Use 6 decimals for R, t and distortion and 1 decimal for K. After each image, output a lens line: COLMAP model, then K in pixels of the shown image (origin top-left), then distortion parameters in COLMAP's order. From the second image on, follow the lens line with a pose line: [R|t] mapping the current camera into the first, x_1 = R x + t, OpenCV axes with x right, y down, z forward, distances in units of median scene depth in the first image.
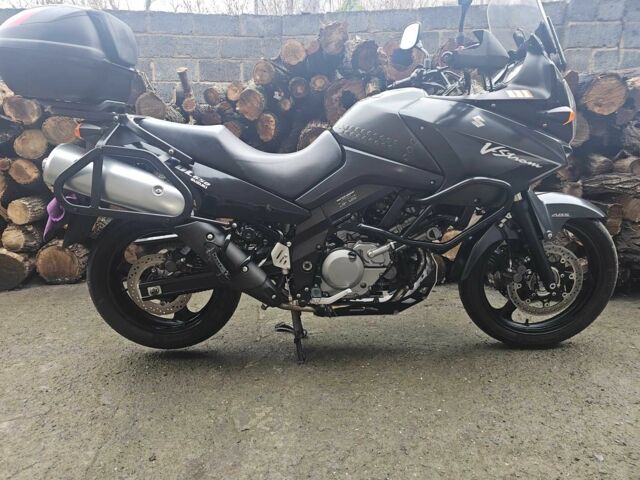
lens RADIAL K [[436.7, 0, 320.0], [0, 436.7, 240.0], [0, 0, 1]] dist [0.036127, -0.038609]
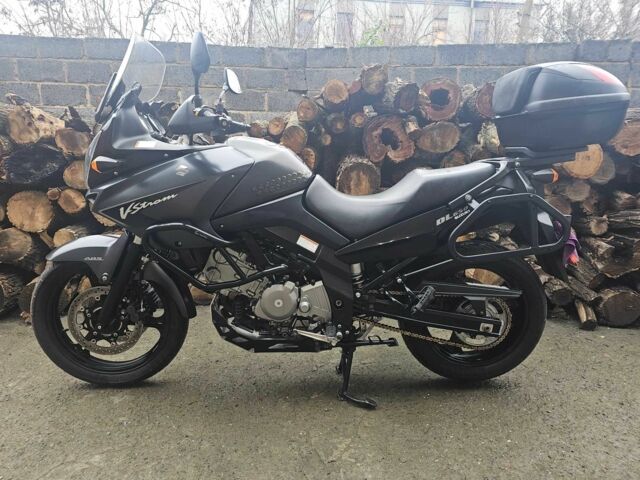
lens RADIAL K [[436.7, 0, 320.0], [0, 436.7, 240.0], [0, 0, 1]] dist [0.036127, -0.038609]
pose [[0.999548, 0.007757, 0.029056, -0.128325], [-0.006694, 0.999311, -0.036517, -0.032537], [-0.029319, 0.036306, 0.998911, -0.038330]]
